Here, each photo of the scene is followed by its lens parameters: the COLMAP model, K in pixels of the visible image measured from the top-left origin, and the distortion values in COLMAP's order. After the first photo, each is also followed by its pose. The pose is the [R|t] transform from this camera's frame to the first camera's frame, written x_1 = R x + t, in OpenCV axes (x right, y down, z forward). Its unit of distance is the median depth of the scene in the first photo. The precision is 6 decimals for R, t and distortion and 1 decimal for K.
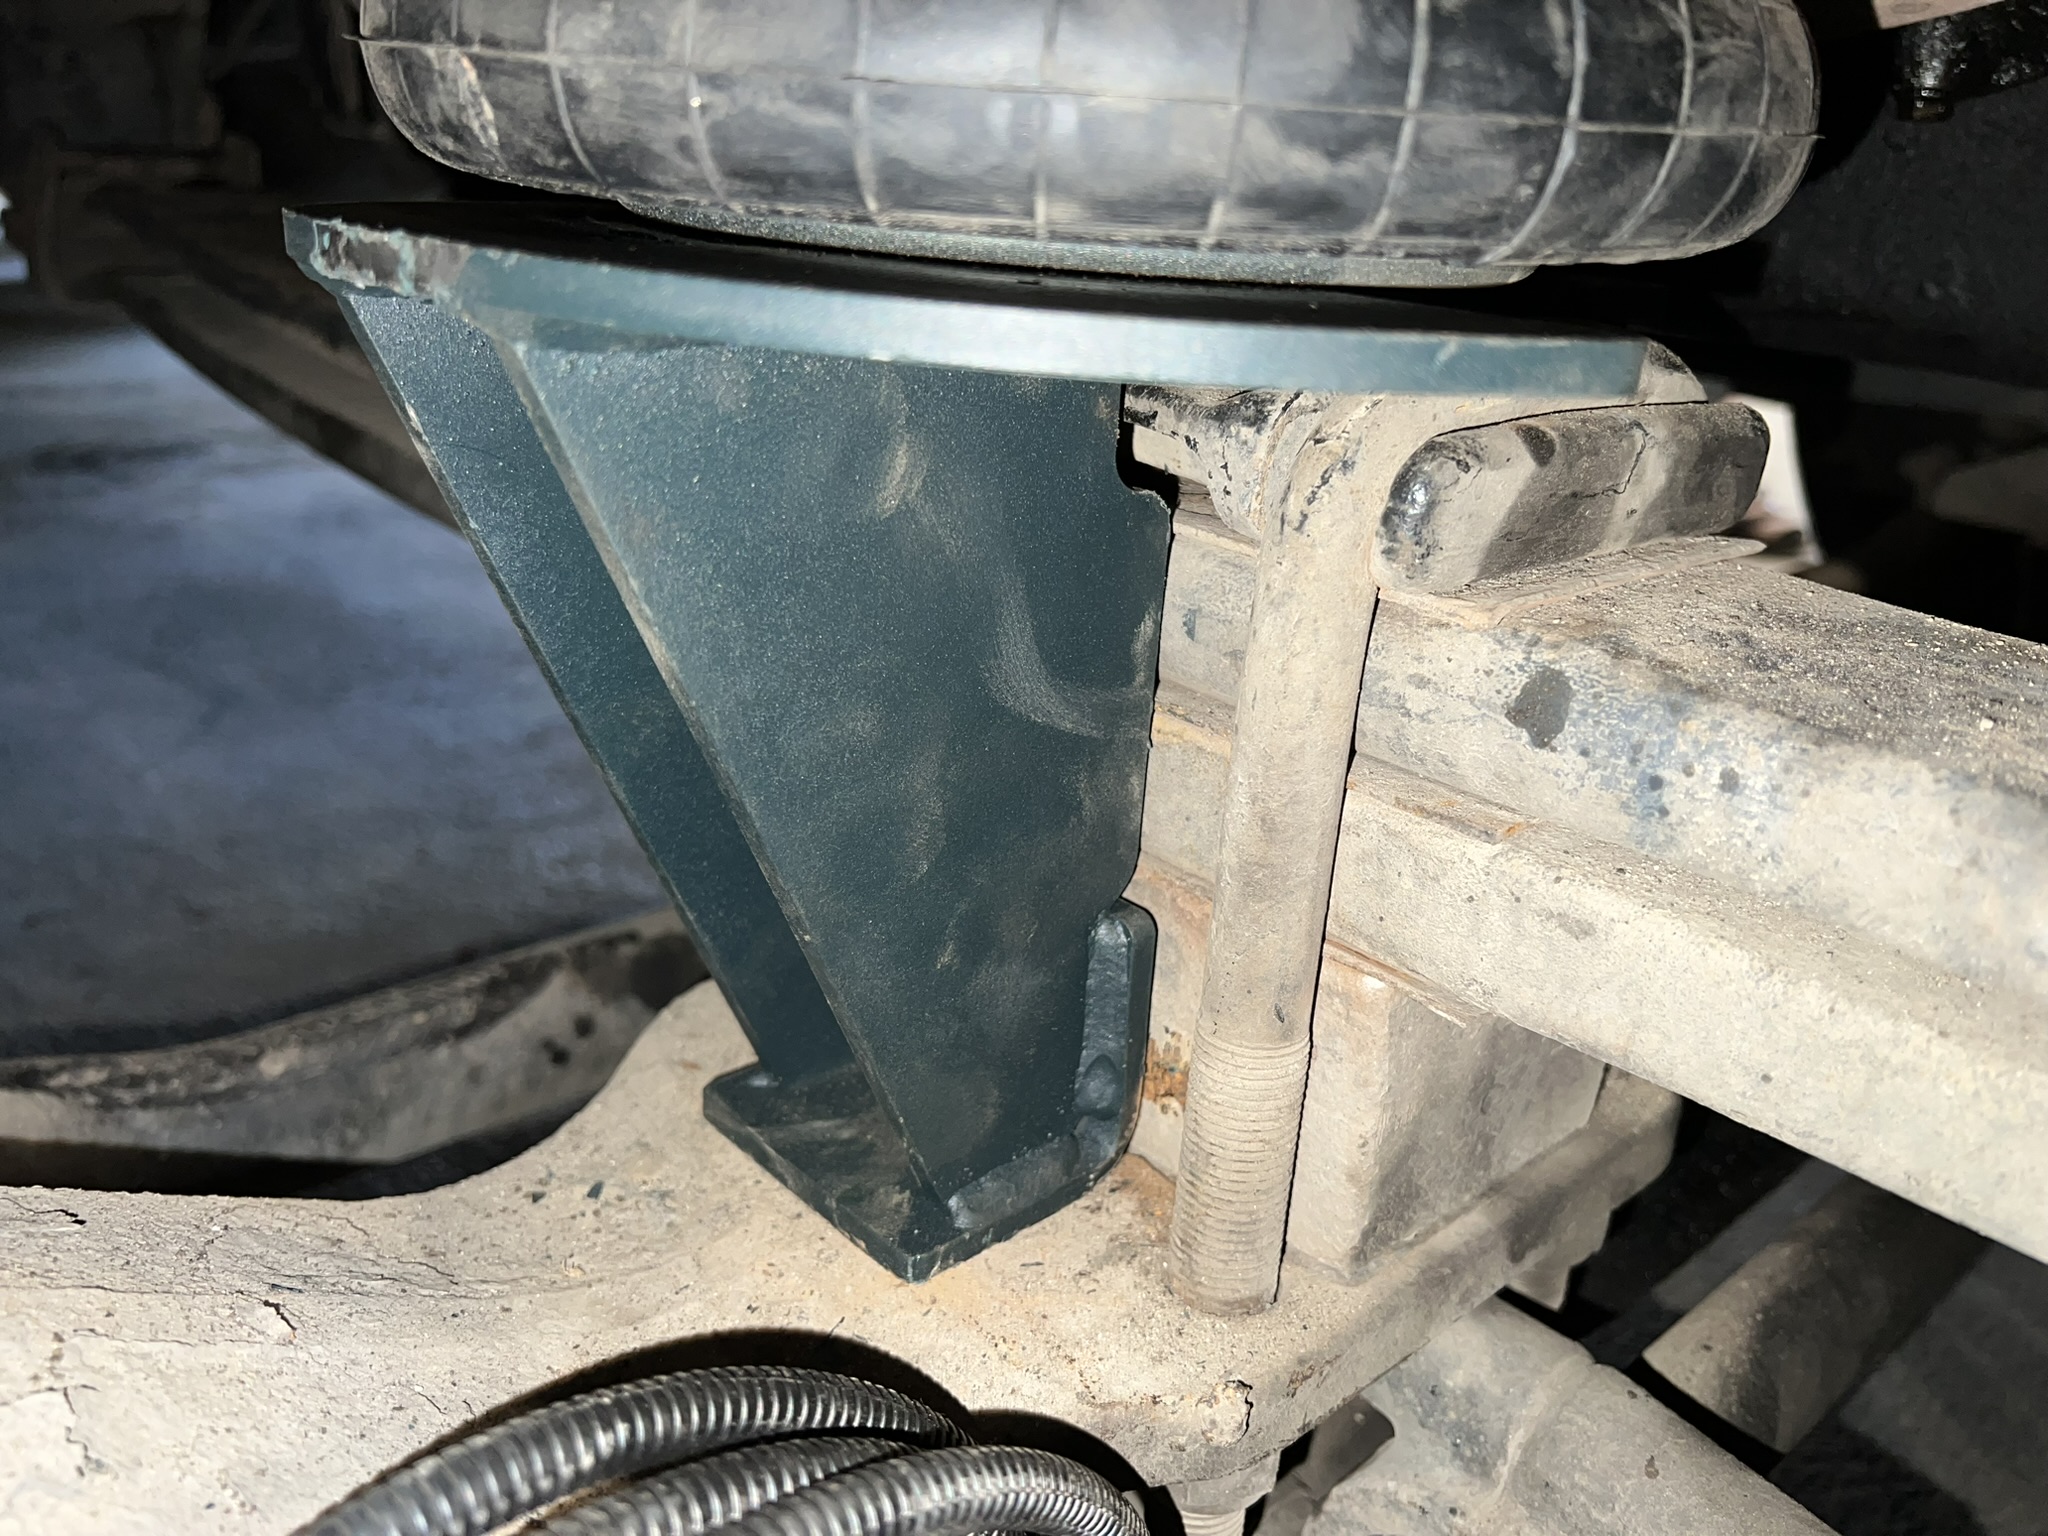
lens RADIAL K [[1529.3, 0, 999.8], [0, 1529.3, 764.6], [0, 0, 1]] dist [0.018623, -0.033343]
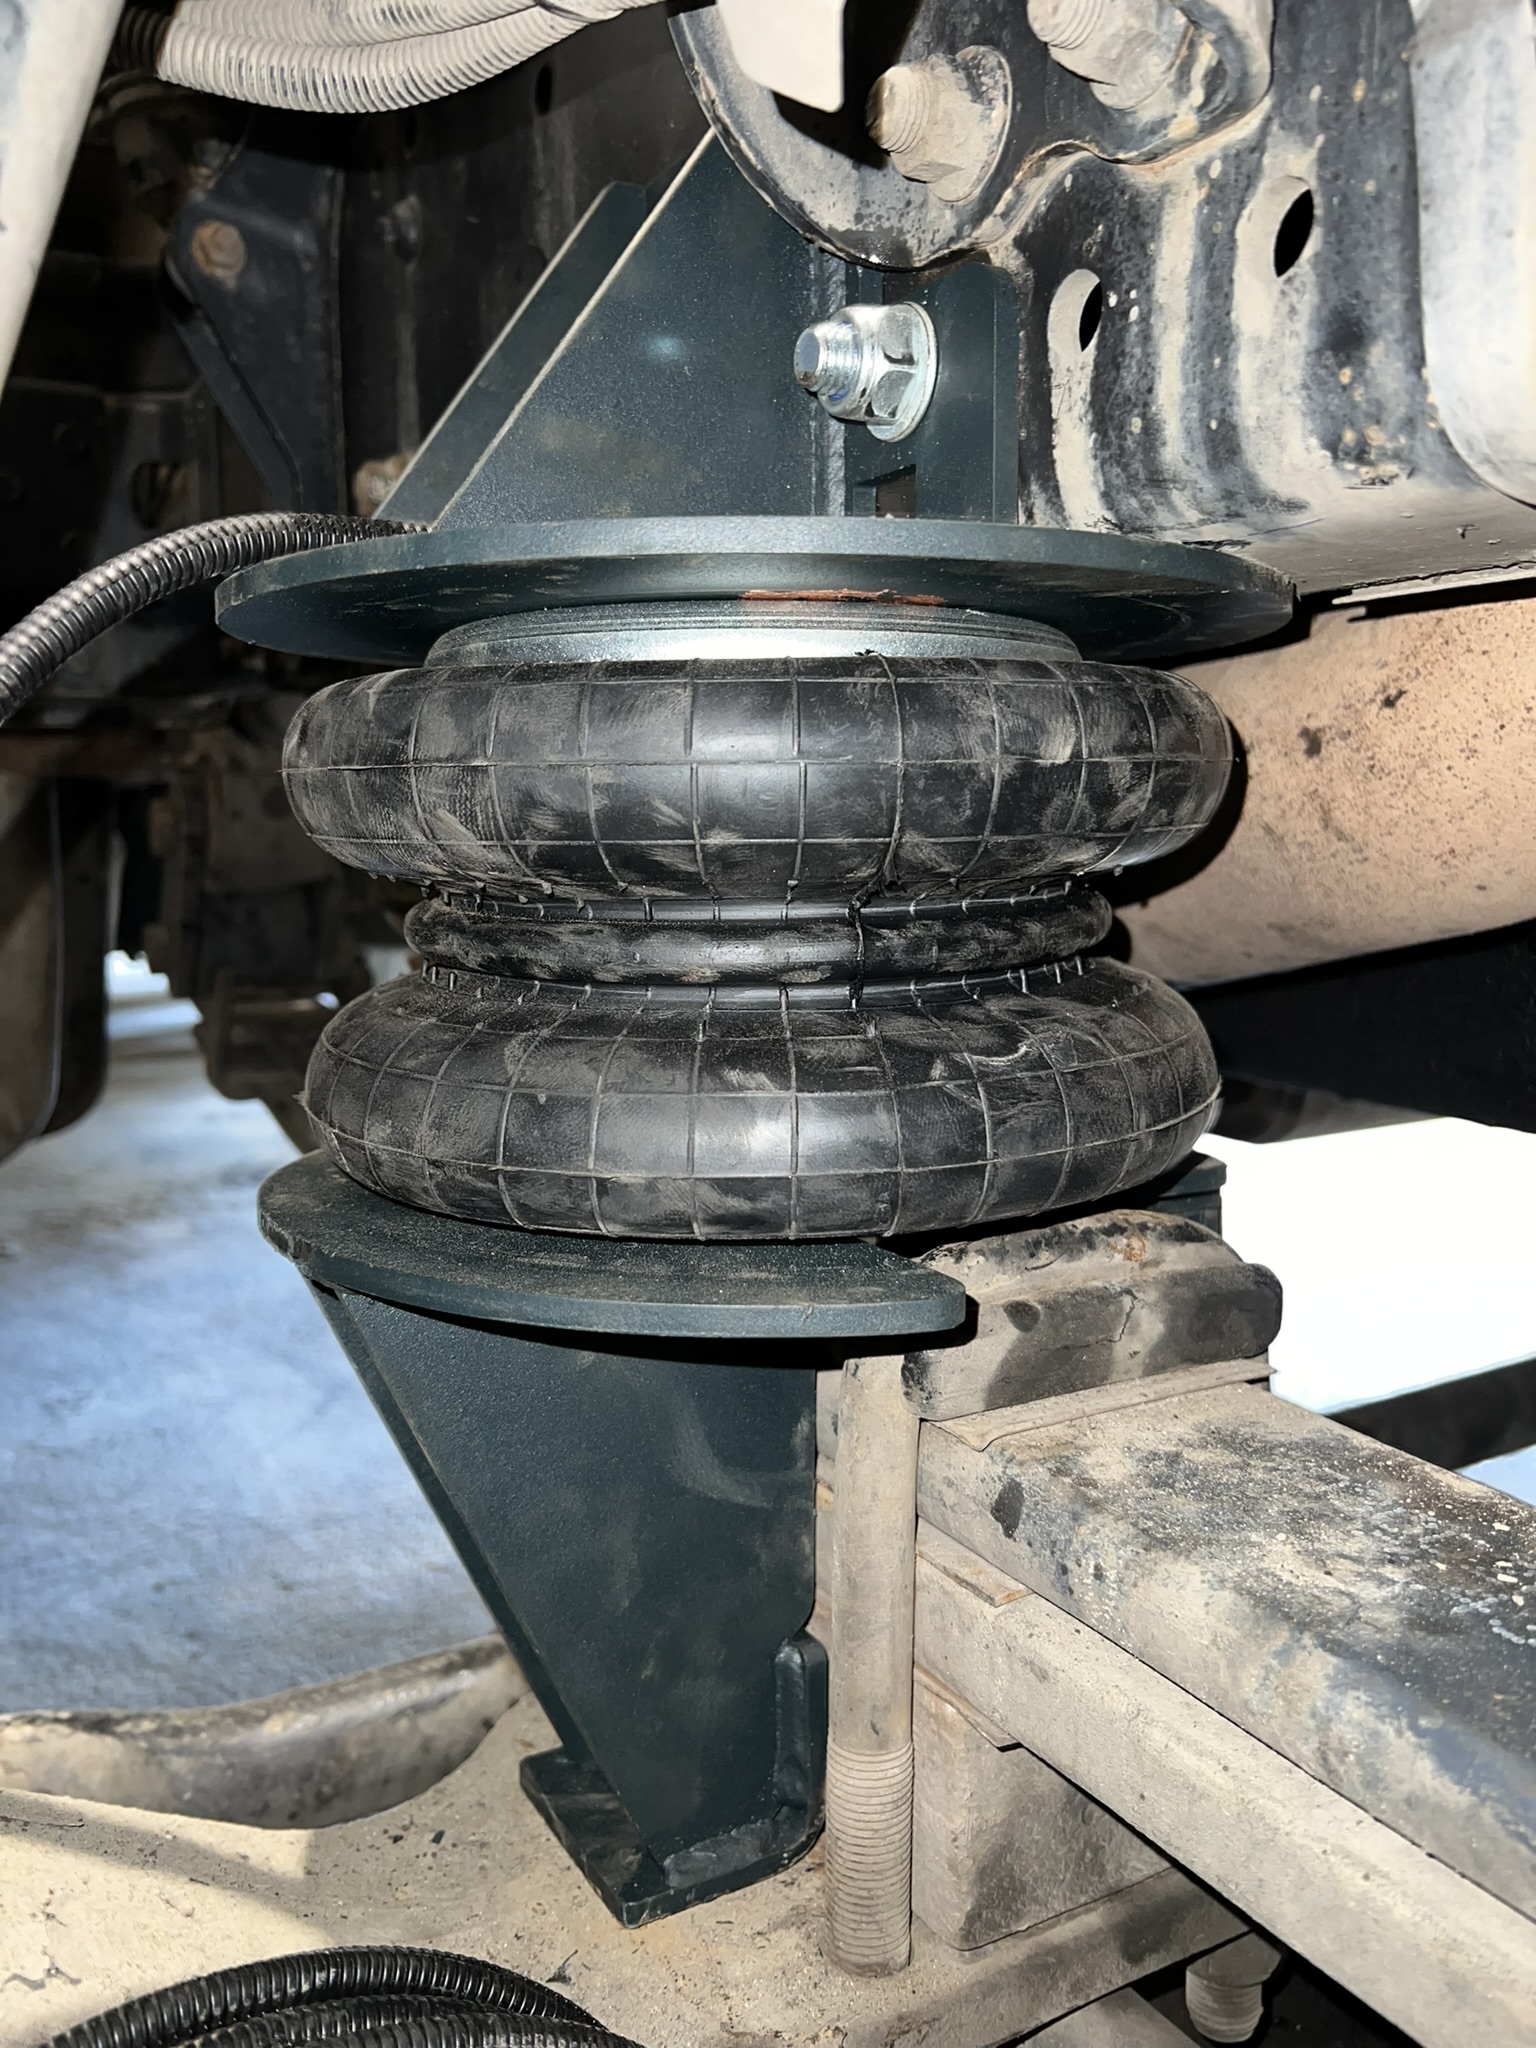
lens RADIAL K [[1557.3, 0, 768.0], [0, 1557.3, 1024.0], [0, 0, 1]] dist [0.009218, -0.011317]
pose [[0.972346, -0.040233, -0.230053, 0.403420], [-0.018930, 0.968232, -0.249338, -0.089874], [0.232776, 0.246797, 0.940695, -0.454001]]
